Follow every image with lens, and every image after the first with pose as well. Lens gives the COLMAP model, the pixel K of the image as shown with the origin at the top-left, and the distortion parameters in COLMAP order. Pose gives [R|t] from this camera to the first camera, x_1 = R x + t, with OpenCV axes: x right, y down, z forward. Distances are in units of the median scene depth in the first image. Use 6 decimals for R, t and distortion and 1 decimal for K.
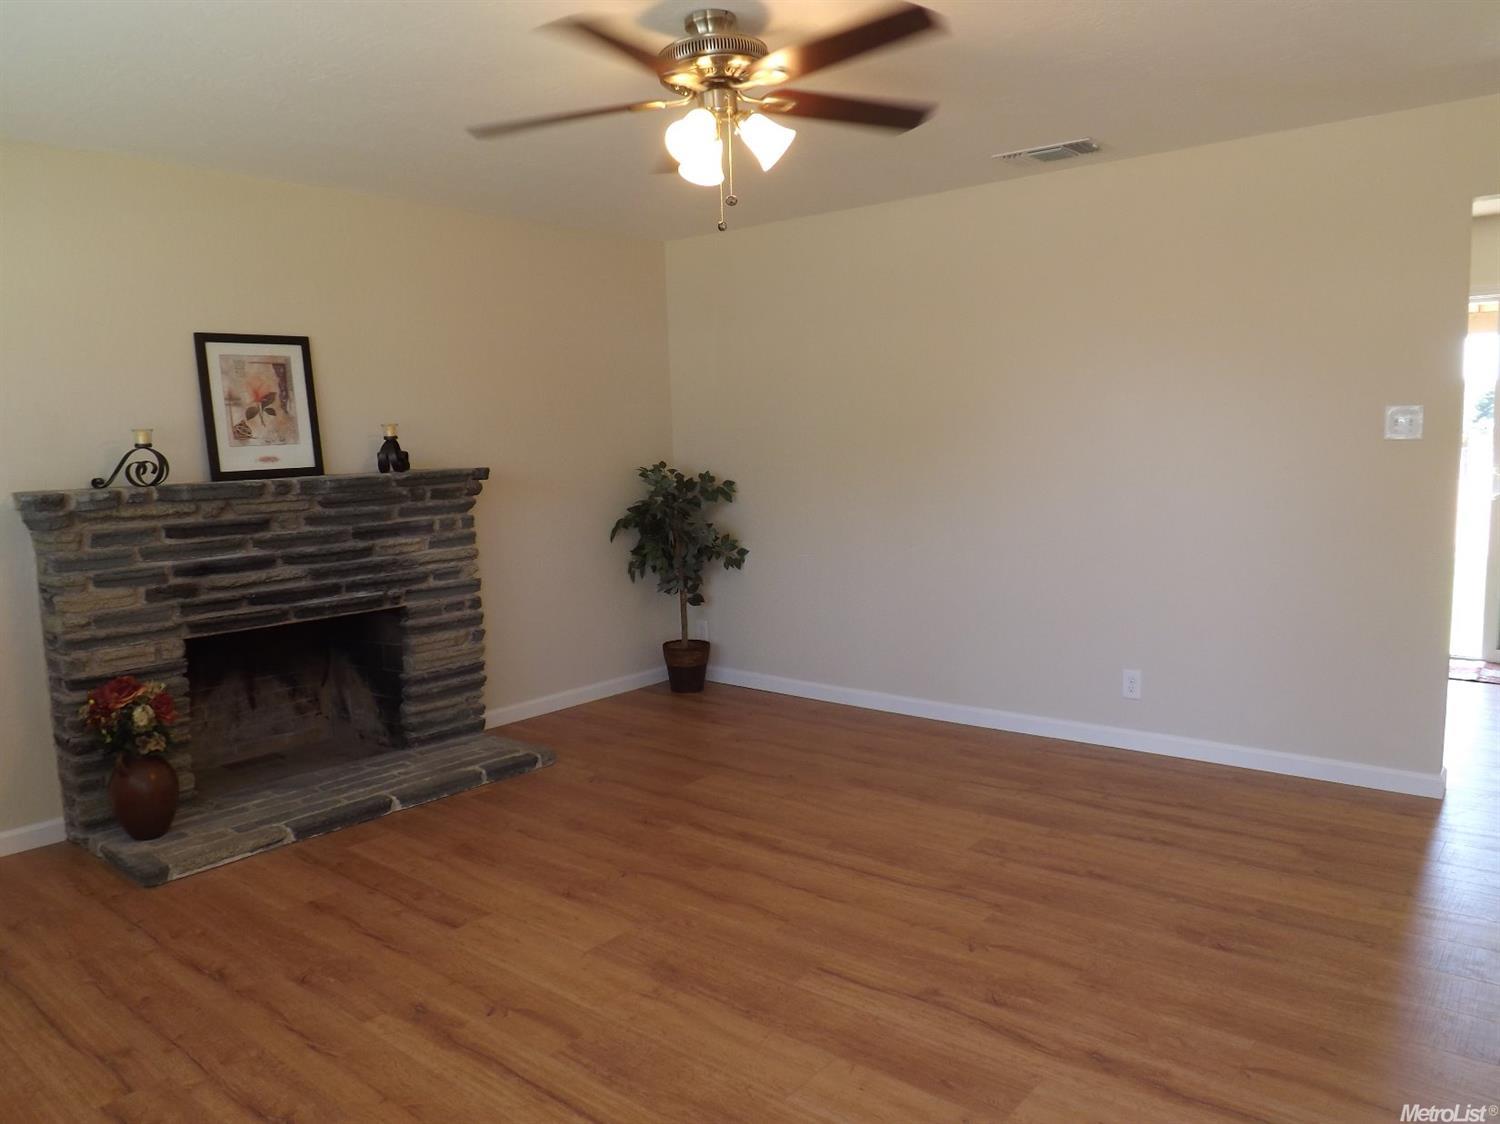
lens RADIAL K [[1075.9, 0, 745.2], [0, 1075.9, 556.5], [0, 0, 1]] dist [-0.066410, 0.002961]
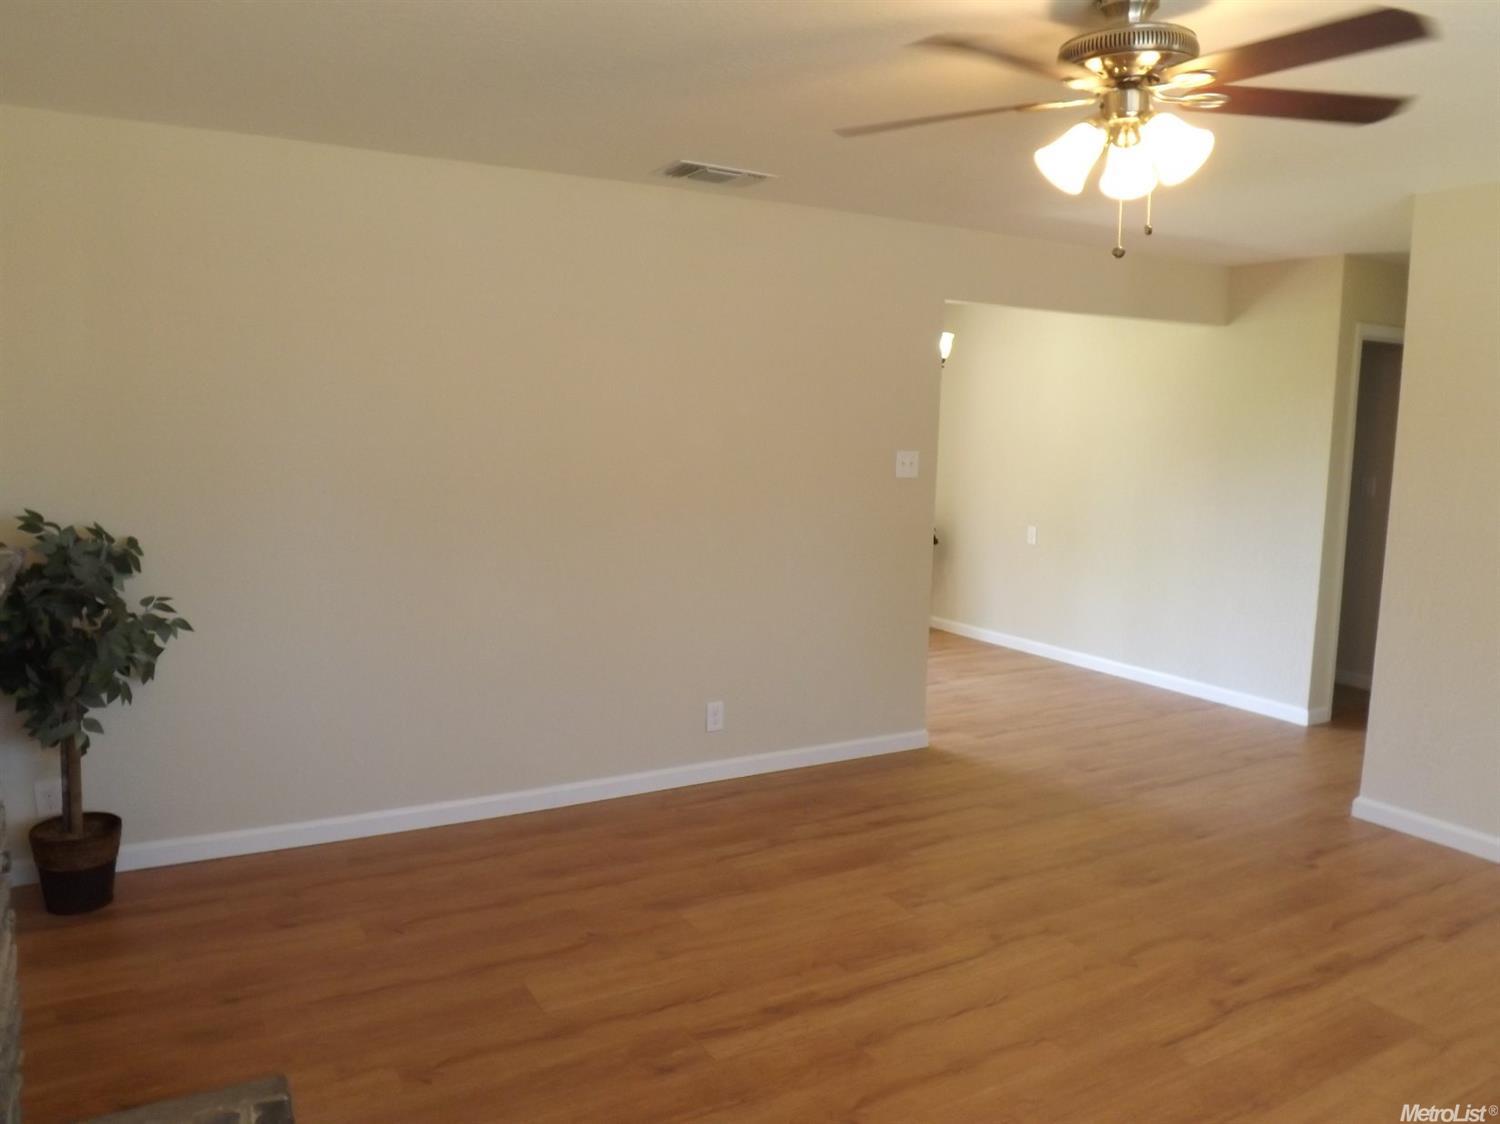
lens RADIAL K [[1075.9, 0, 745.2], [0, 1075.9, 556.5], [0, 0, 1]] dist [-0.066410, 0.002961]
pose [[0.358435, -0.078791, 0.930224, -0.606572], [0.075110, 0.995636, 0.055389, -0.091965], [-0.930528, 0.050016, 0.362789, 0.646068]]
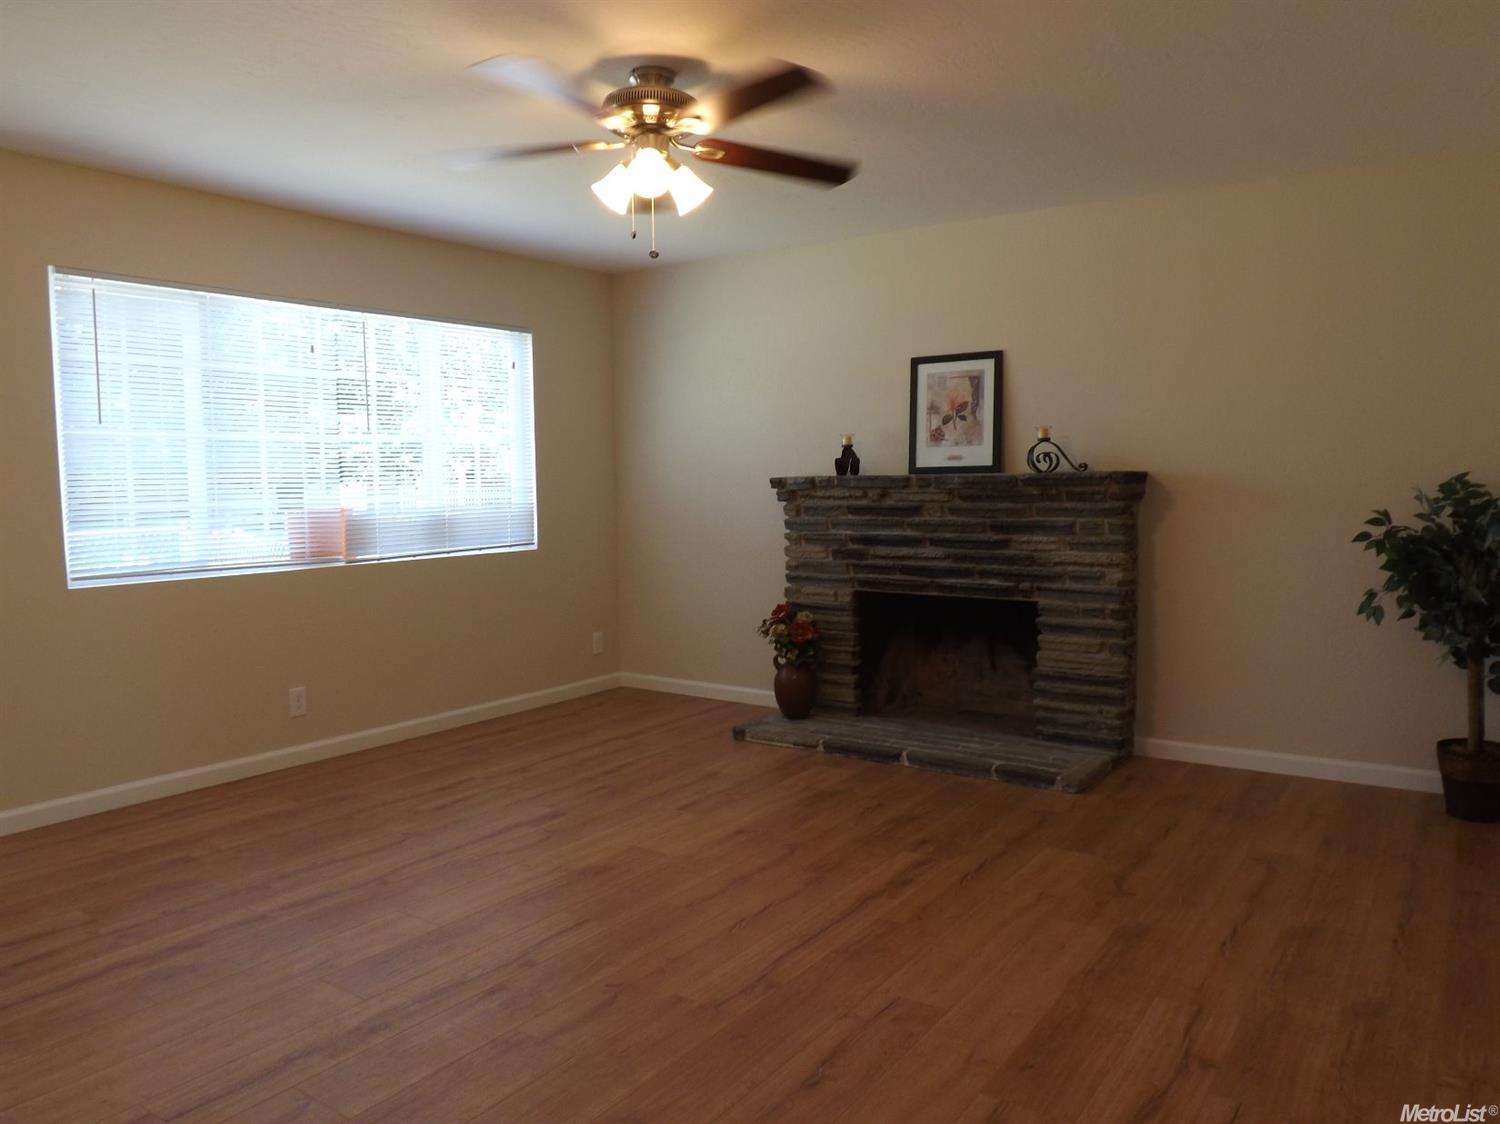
lens RADIAL K [[1085.8, 0, 742.7], [0, 1085.8, 561.9], [0, 0, 1]] dist [-0.055750, 0.005211]
pose [[0.082478, 0.105148, -0.991030, 0.760452], [-0.098679, 0.990393, 0.096868, -0.071304], [0.991695, 0.089804, 0.092062, 0.671206]]
